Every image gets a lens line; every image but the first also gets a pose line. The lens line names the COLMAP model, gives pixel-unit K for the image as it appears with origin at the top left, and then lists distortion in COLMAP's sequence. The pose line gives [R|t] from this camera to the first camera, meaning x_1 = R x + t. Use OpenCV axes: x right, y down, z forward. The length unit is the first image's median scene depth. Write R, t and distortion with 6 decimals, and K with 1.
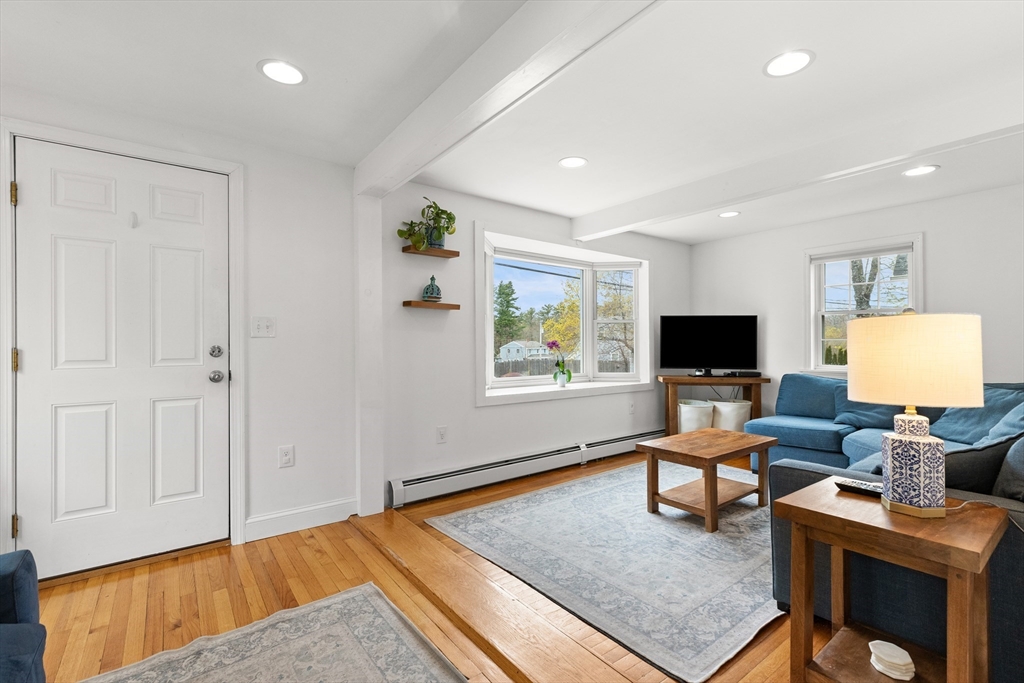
lens RADIAL K [[467.3, 0, 532.0], [0, 467.3, 341.1], [0, 0, 1]] dist [0.005199, -0.000806]
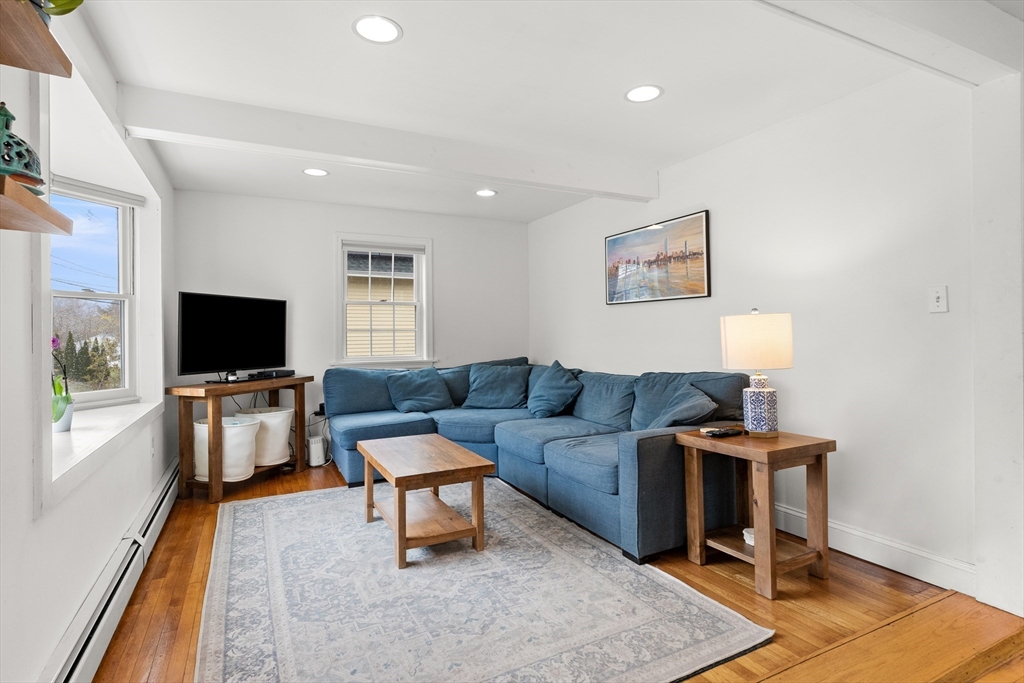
lens RADIAL K [[522.2, 0, 497.7], [0, 522.2, 330.3], [0, 0, 1]] dist [-0.005023, 0.000762]
pose [[0.213042, 0.002009, 0.977041, -0.505244], [0.007304, 0.999967, -0.003649, 0.004107], [-0.977016, 0.007913, 0.213020, 0.688107]]
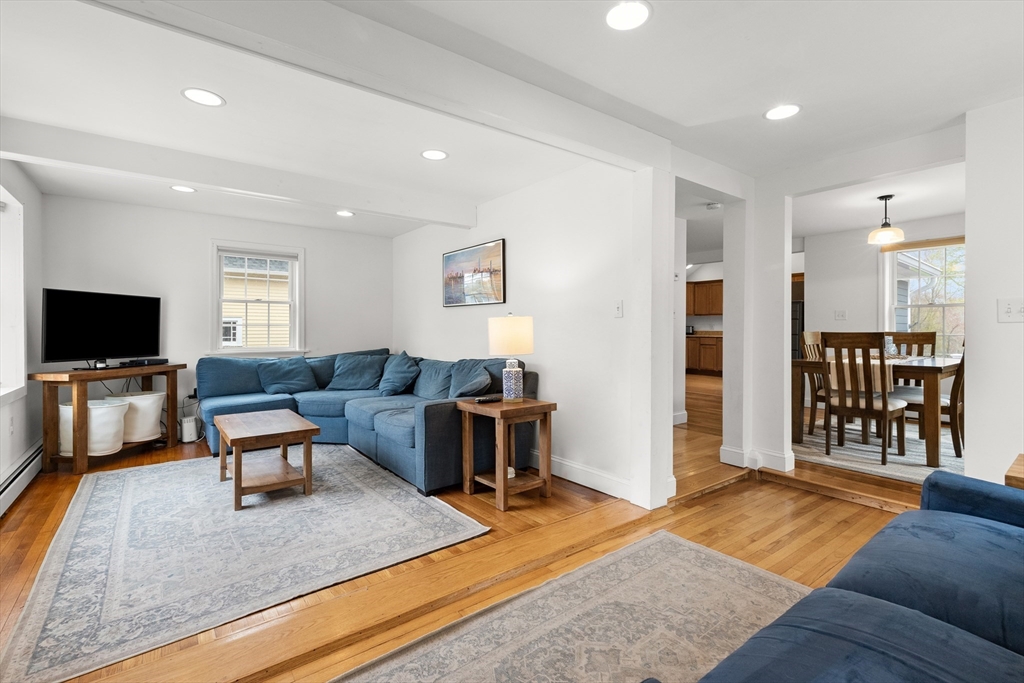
lens RADIAL K [[467.3, 0, 506.5], [0, 467.3, 329.7], [0, 0, 1]] dist [0.005199, -0.000806]
pose [[0.019449, -0.003139, 0.999806, -0.667071], [-0.003792, 0.999988, 0.003214, 0.004220], [-0.999804, -0.003854, 0.019437, 0.456306]]
